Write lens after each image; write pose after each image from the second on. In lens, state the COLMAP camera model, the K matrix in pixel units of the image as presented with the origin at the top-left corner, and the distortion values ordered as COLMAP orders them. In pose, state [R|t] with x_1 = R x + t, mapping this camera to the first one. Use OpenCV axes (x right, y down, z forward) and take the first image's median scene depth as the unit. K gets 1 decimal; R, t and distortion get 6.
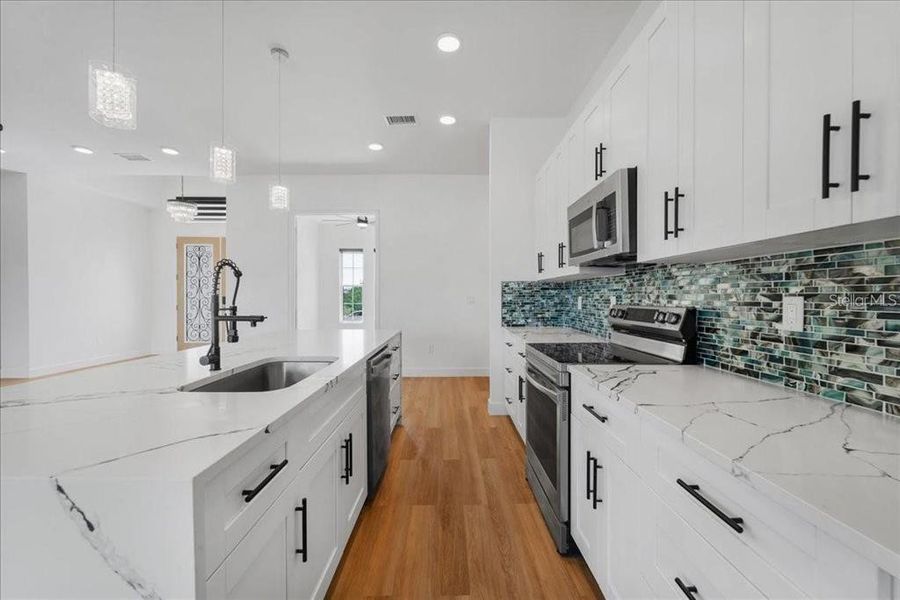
lens RADIAL K [[367.6, 0, 444.1], [0, 367.6, 294.9], [0, 0, 1]] dist [0.000007, -0.000211]
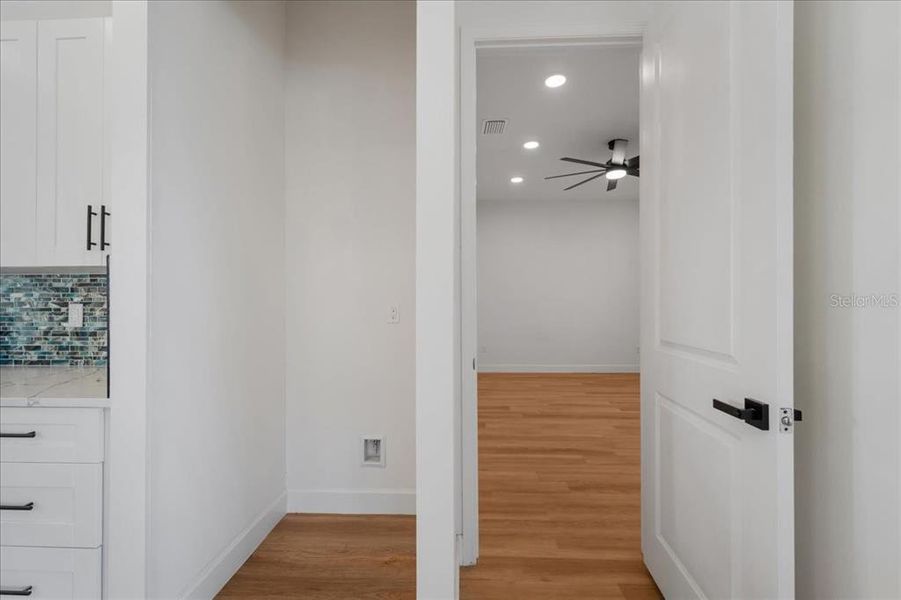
lens RADIAL K [[368.0, 0, 461.8], [0, 368.0, 304.9], [0, 0, 1]] dist [0.000007, -0.000211]
pose [[0.032088, 0.000210, 0.999485, -0.444771], [-0.001825, 0.999998, -0.000151, 0.005727], [-0.999483, -0.001819, 0.032088, -0.553510]]
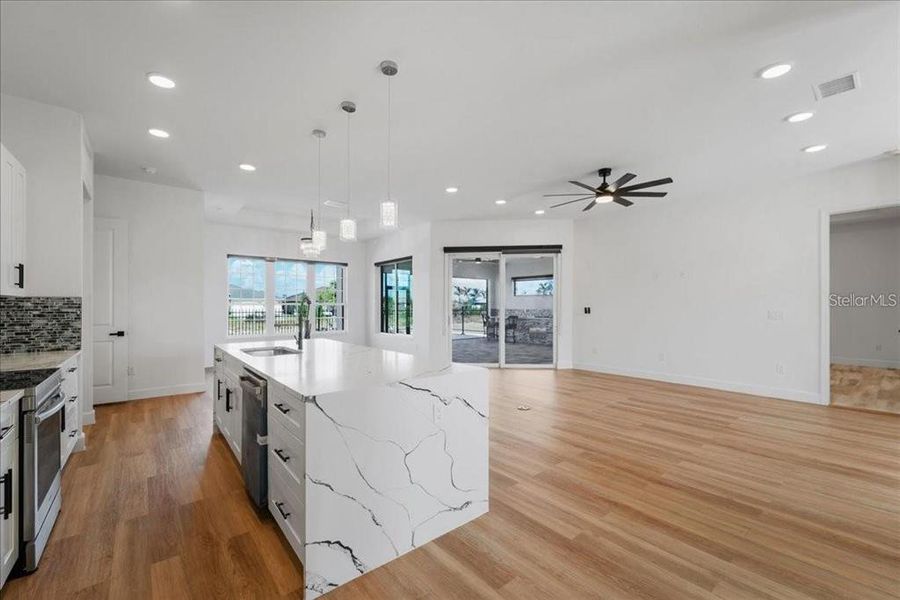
lens RADIAL K [[367.6, 0, 448.3], [0, 367.6, 307.1], [0, 0, 1]] dist [0.000007, -0.000211]
pose [[-0.767330, 0.003100, -0.641245, 0.101900], [0.003865, 0.999993, 0.000210, -0.041276], [0.641241, -0.002317, -0.767336, 3.641056]]
